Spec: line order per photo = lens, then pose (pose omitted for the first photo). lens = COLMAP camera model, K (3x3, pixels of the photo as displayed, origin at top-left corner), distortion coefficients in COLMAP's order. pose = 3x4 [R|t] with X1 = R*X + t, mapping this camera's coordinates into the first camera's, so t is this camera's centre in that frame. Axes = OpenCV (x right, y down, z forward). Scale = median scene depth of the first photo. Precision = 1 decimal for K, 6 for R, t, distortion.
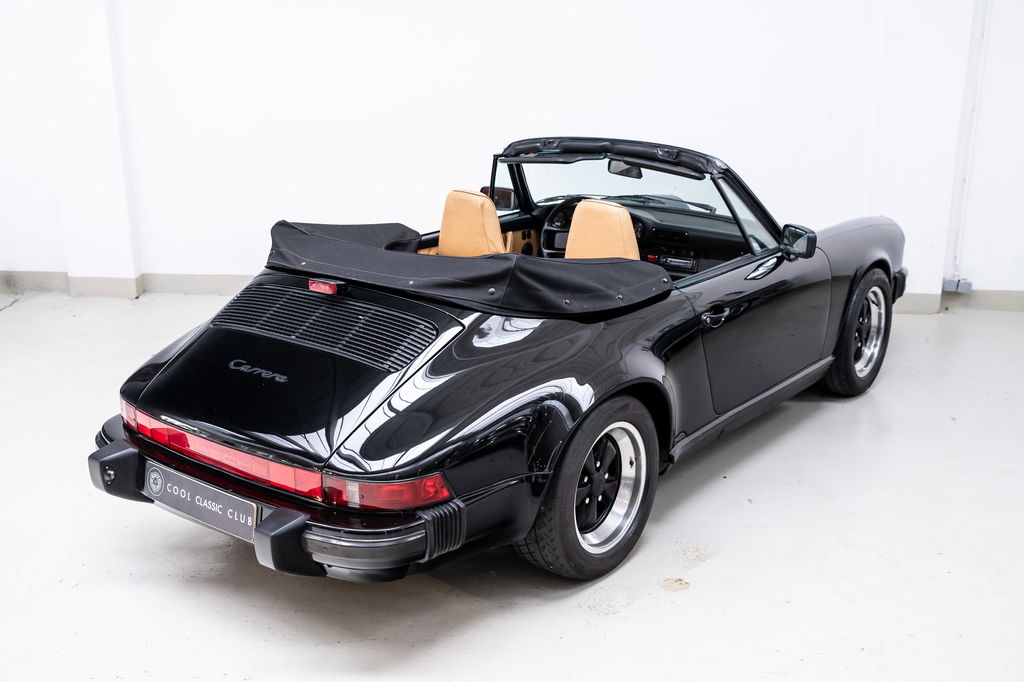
lens RADIAL K [[1123.7, 0, 509.9], [0, 1123.7, 347.1], [0, 0, 1]] dist [0.013398, 0.000000]
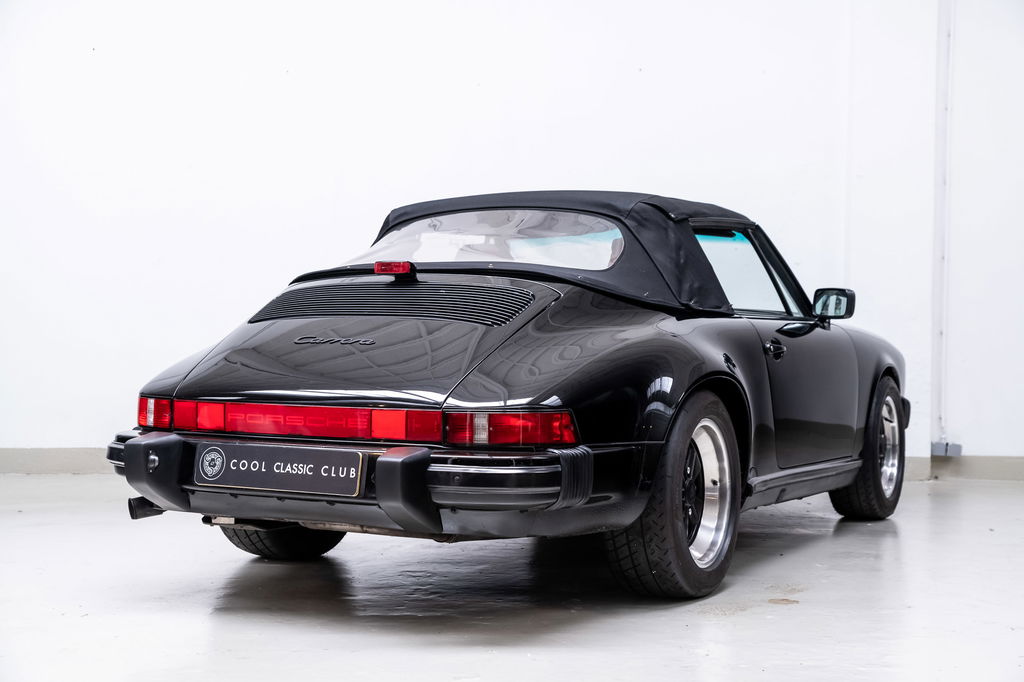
lens RADIAL K [[1459.6, 0, 510.0], [0, 1459.6, 338.5], [0, 0, 1]] dist [0.054759, 0.000000]
pose [[0.984315, 0.018393, 0.175456, -0.210380], [0.033784, 0.956491, -0.289799, 0.262431], [-0.173152, 0.291181, 0.940868, -0.088589]]
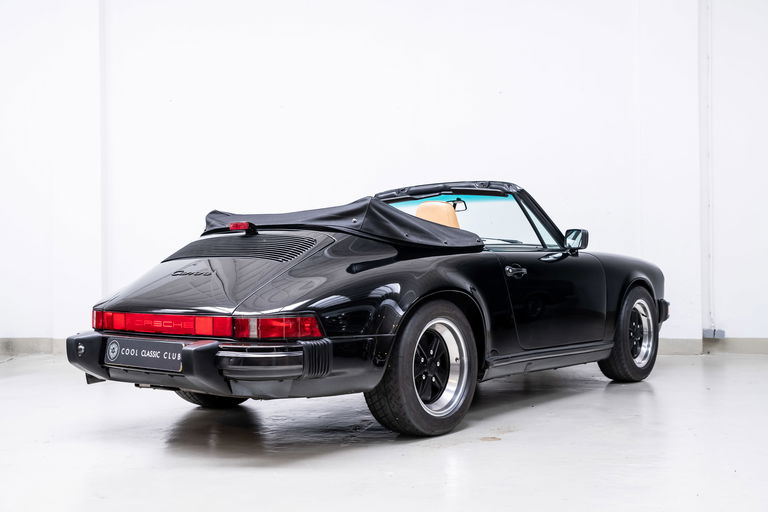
lens RADIAL K [[893.2, 0, 384.2], [0, 893.2, 259.9], [0, 0, 1]] dist [0.017231, 0.000000]
pose [[0.999904, -0.005516, -0.012677, 0.026798], [0.001476, 0.954307, -0.298824, 0.251092], [0.013747, 0.298777, 0.954224, -0.066539]]
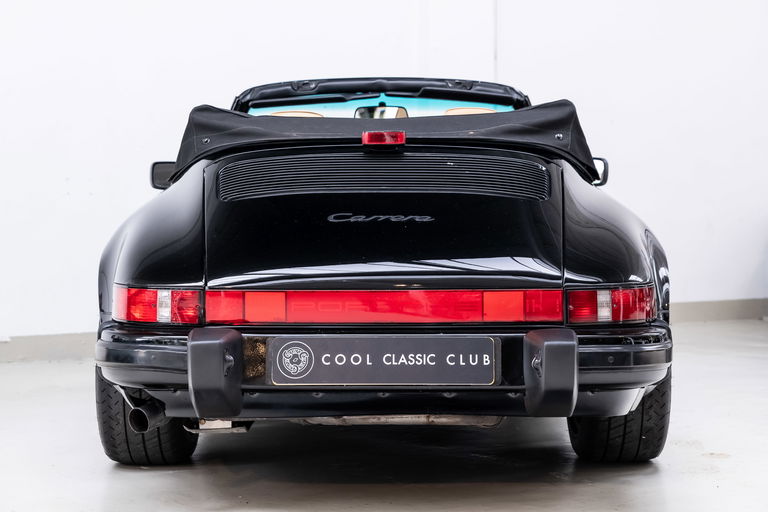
lens RADIAL K [[1476.4, 0, 385.2], [0, 1476.4, 254.6], [0, 0, 1]] dist [-0.076767, 0.000000]
pose [[0.782642, -0.017059, 0.622238, -0.645685], [0.181507, 0.962438, -0.201911, 0.191856], [-0.595421, 0.270965, 0.756341, 0.138002]]
